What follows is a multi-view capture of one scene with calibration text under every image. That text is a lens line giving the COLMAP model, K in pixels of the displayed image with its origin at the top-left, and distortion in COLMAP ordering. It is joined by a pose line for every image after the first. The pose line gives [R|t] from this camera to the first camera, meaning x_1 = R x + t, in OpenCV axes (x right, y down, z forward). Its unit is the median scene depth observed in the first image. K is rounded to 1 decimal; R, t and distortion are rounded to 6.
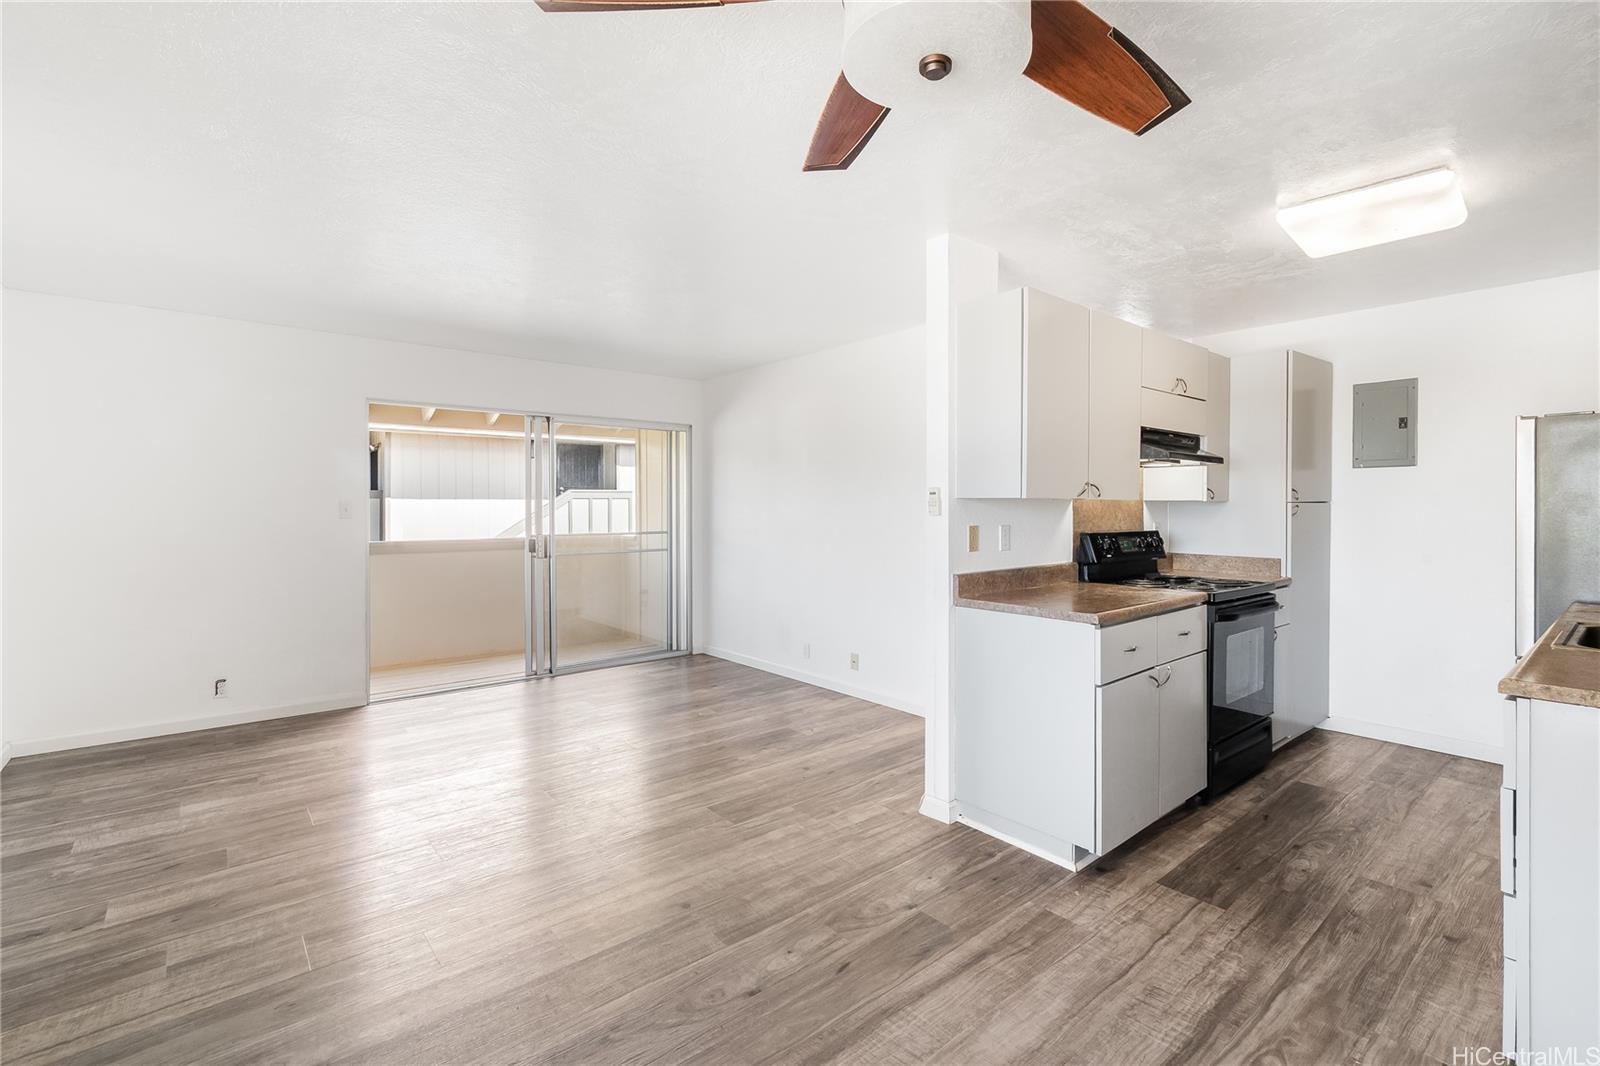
lens RADIAL K [[714.1, 0, 830.6], [0, 714.1, 509.7], [0, 0, 1]] dist [0.021731, -0.008444]
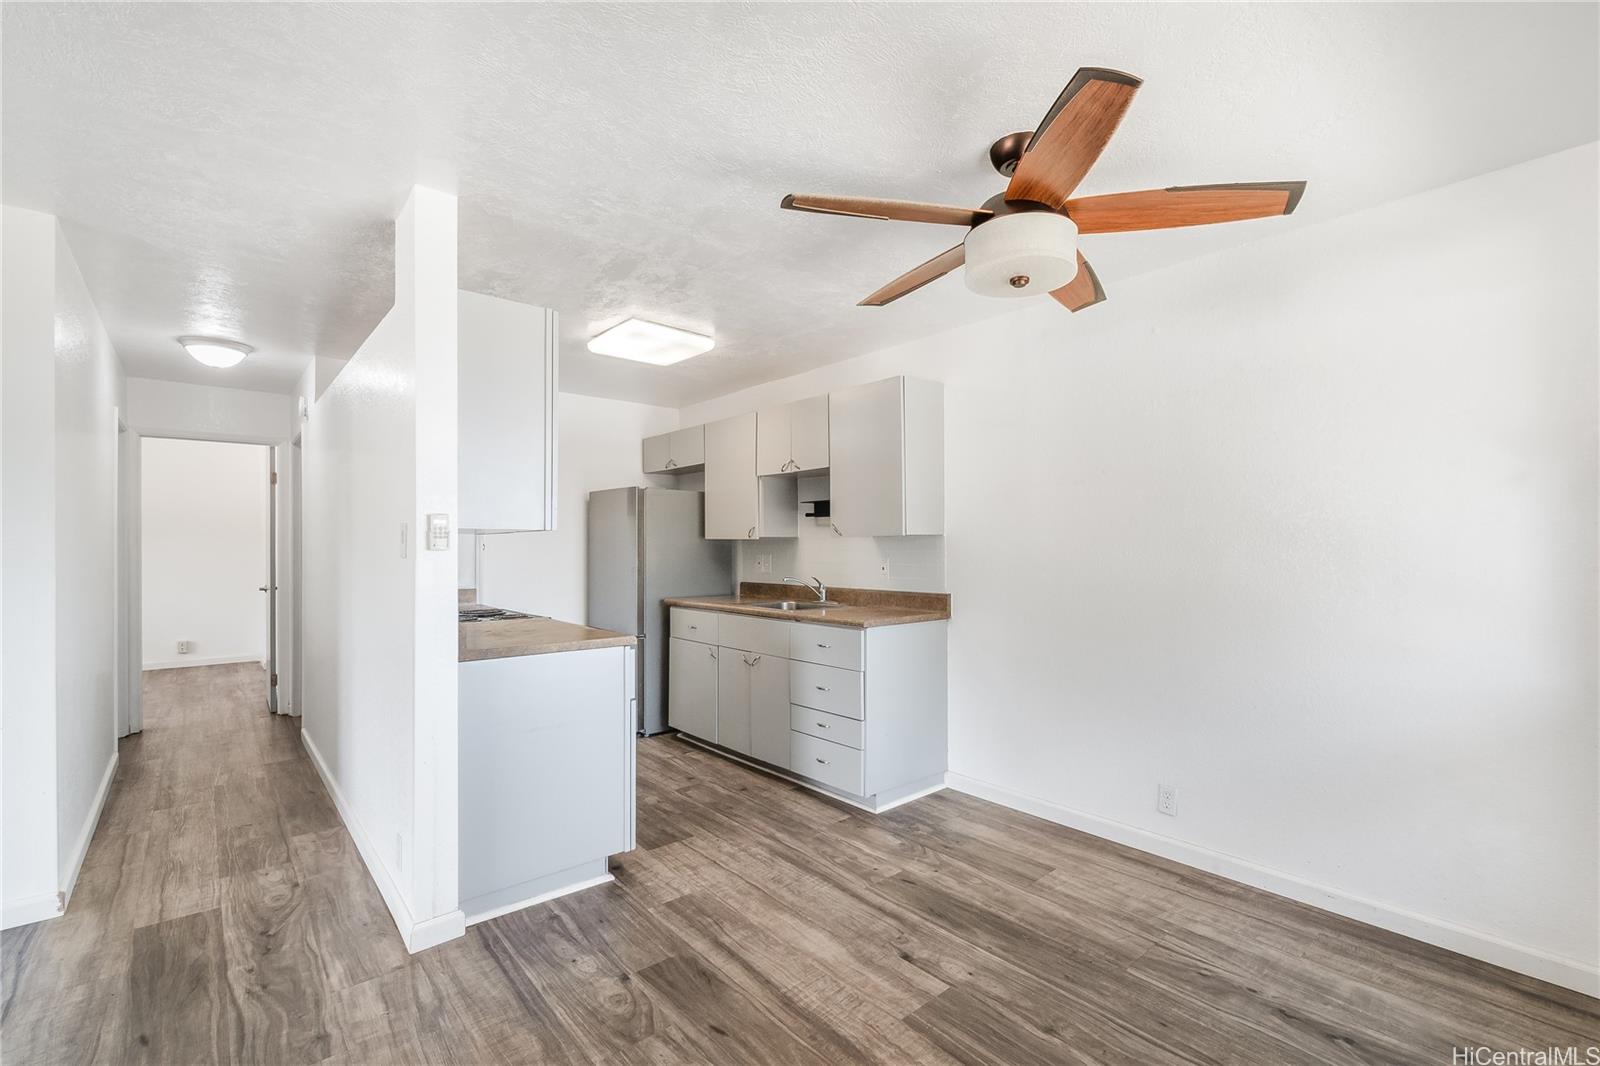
lens RADIAL K [[705.2, 0, 823.4], [0, 705.2, 541.7], [0, 0, 1]] dist [0.001727, -0.000279]
pose [[-0.005559, 0.010874, 0.999925, -0.789512], [0.002673, 0.999937, -0.010860, 0.013509], [-0.999981, 0.002612, -0.005588, 0.758724]]
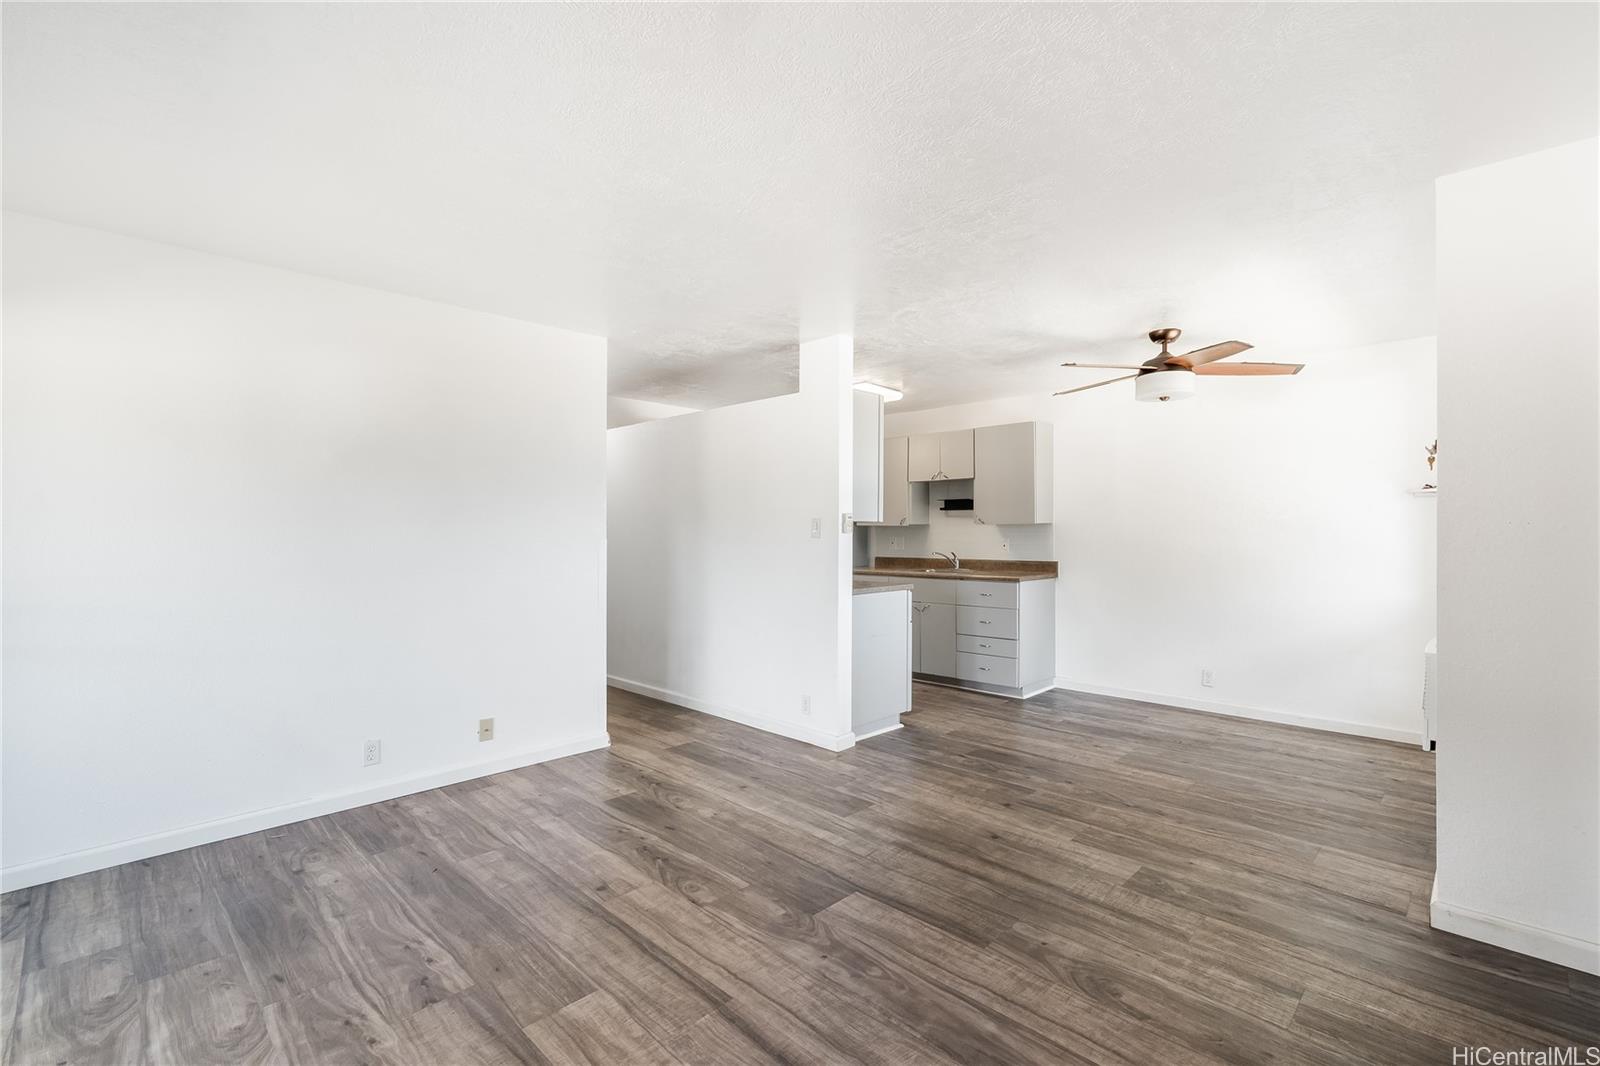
lens RADIAL K [[705.2, 0, 823.4], [0, 705.2, 541.7], [0, 0, 1]] dist [0.001727, -0.000279]
pose [[-0.090204, -0.010678, 0.995866, -1.559562], [0.004991, 0.999925, 0.011173, 0.014553], [-0.995911, 0.005978, -0.090144, 1.494342]]
